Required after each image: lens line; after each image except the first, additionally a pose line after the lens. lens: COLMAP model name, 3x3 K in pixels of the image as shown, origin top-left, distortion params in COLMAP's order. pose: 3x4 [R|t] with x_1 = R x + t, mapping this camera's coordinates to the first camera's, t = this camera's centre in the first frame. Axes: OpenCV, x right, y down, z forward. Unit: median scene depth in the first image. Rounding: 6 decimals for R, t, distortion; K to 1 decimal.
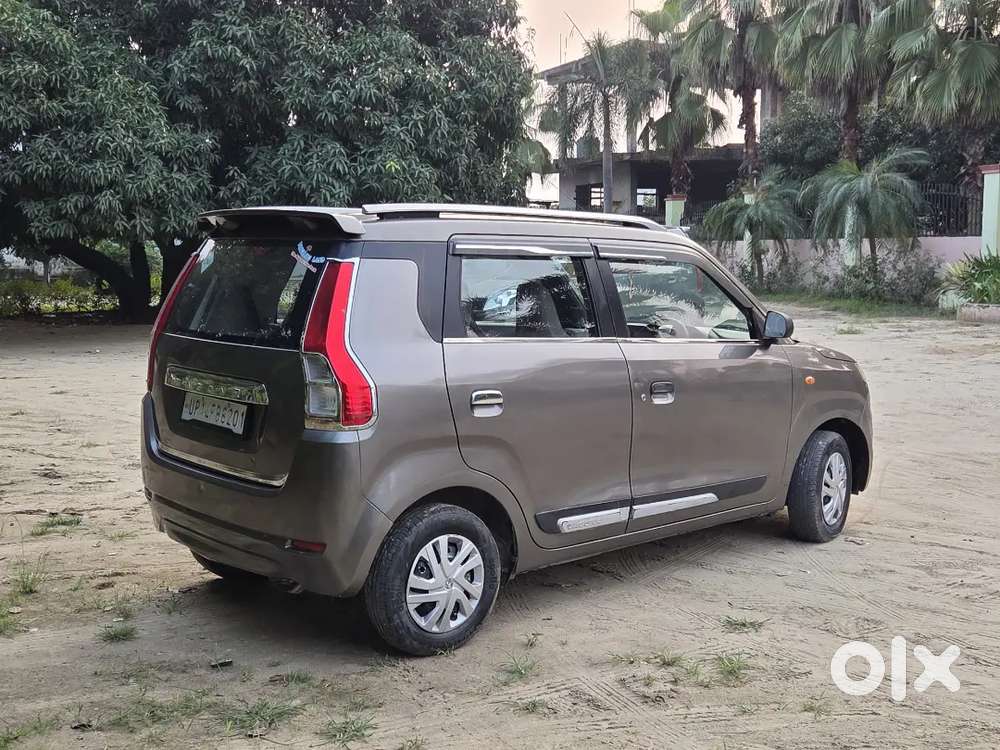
lens RADIAL K [[1125.6, 0, 548.0], [0, 1125.6, 405.1], [0, 0, 1]] dist [0.053426, 0.000000]
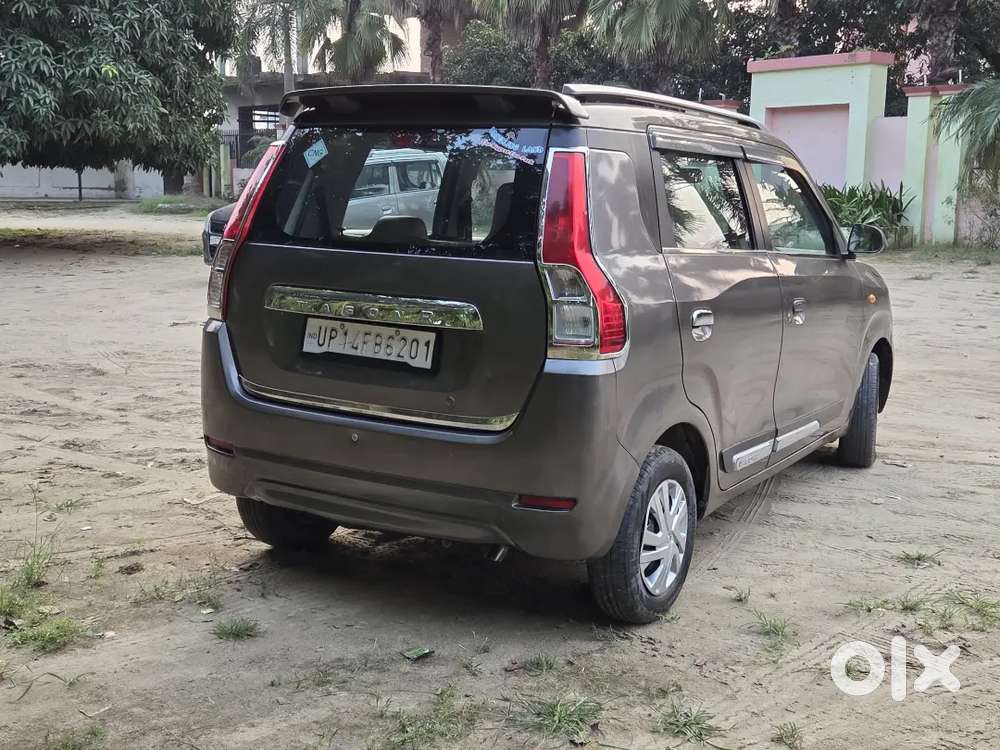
lens RADIAL K [[1125.6, 0, 503.3], [0, 1125.6, 385.7], [0, 0, 1]] dist [0.053426, 0.000000]
pose [[0.957016, -0.031876, 0.288278, -0.368429], [0.019955, 0.998824, 0.044196, 0.003341], [-0.289347, -0.036544, 0.956526, 0.184159]]
